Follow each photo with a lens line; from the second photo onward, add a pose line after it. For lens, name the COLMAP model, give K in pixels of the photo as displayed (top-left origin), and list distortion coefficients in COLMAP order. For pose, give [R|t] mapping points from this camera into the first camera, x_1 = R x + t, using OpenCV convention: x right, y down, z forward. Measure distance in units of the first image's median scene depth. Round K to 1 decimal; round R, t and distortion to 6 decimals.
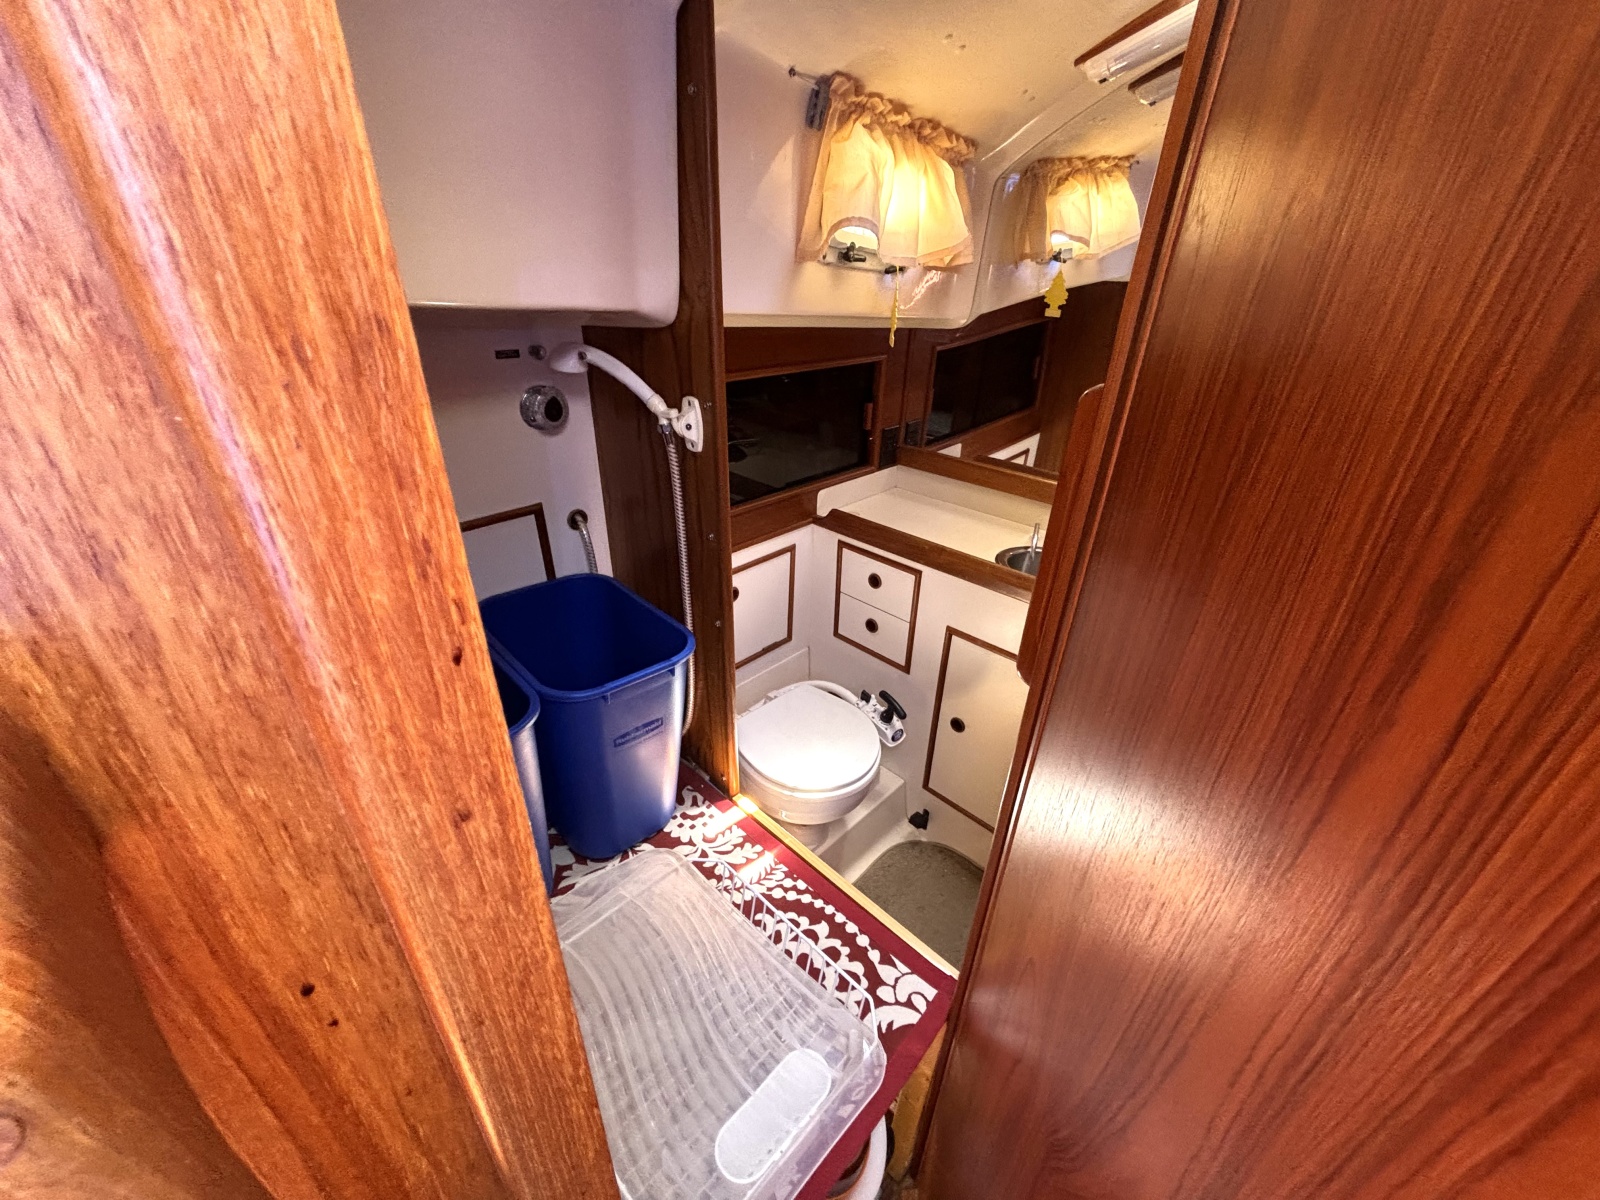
lens RADIAL K [[646.6, 0, 798.9], [0, 646.6, 610.0], [0, 0, 1]] dist [0.001728, 0.000079]
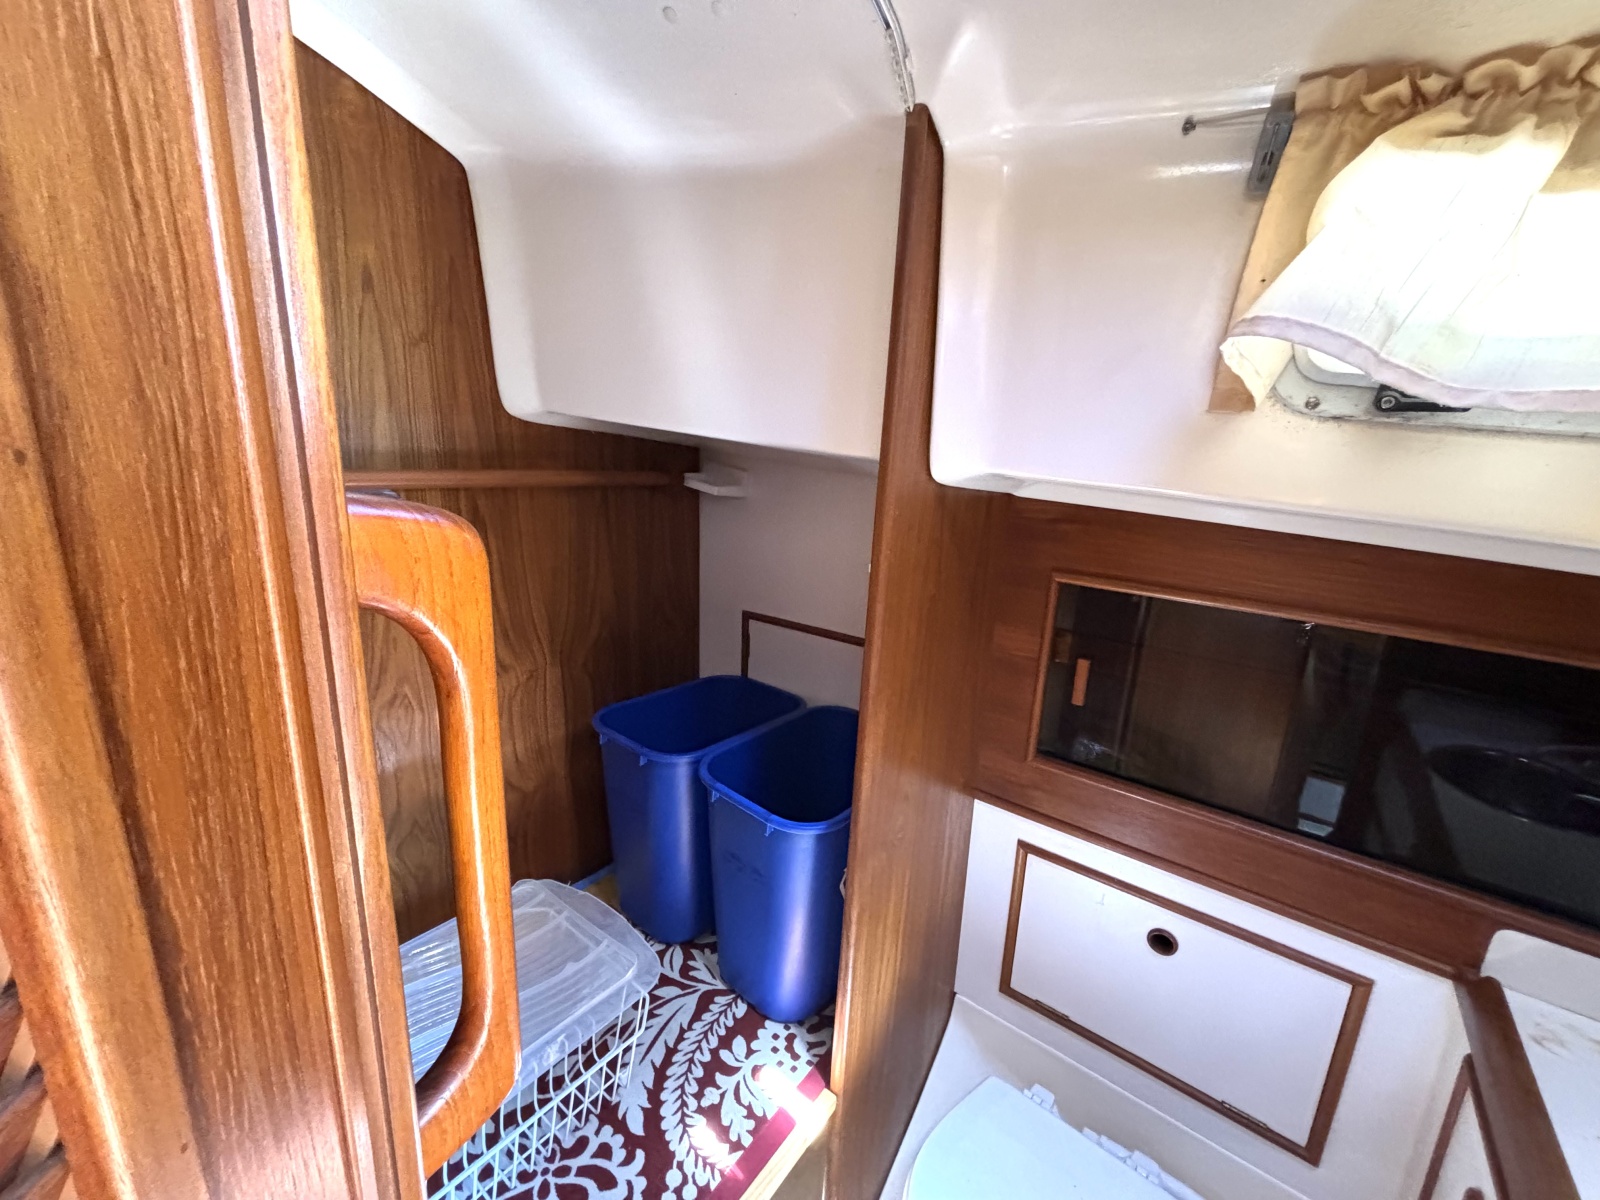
lens RADIAL K [[646.6, 0, 798.9], [0, 646.6, 610.0], [0, 0, 1]] dist [0.001728, 0.000079]
pose [[0.099211, 0.222712, -0.969823, 0.523075], [-0.520429, 0.842318, 0.140193, -0.267160], [0.848122, 0.490815, 0.199473, 0.628195]]
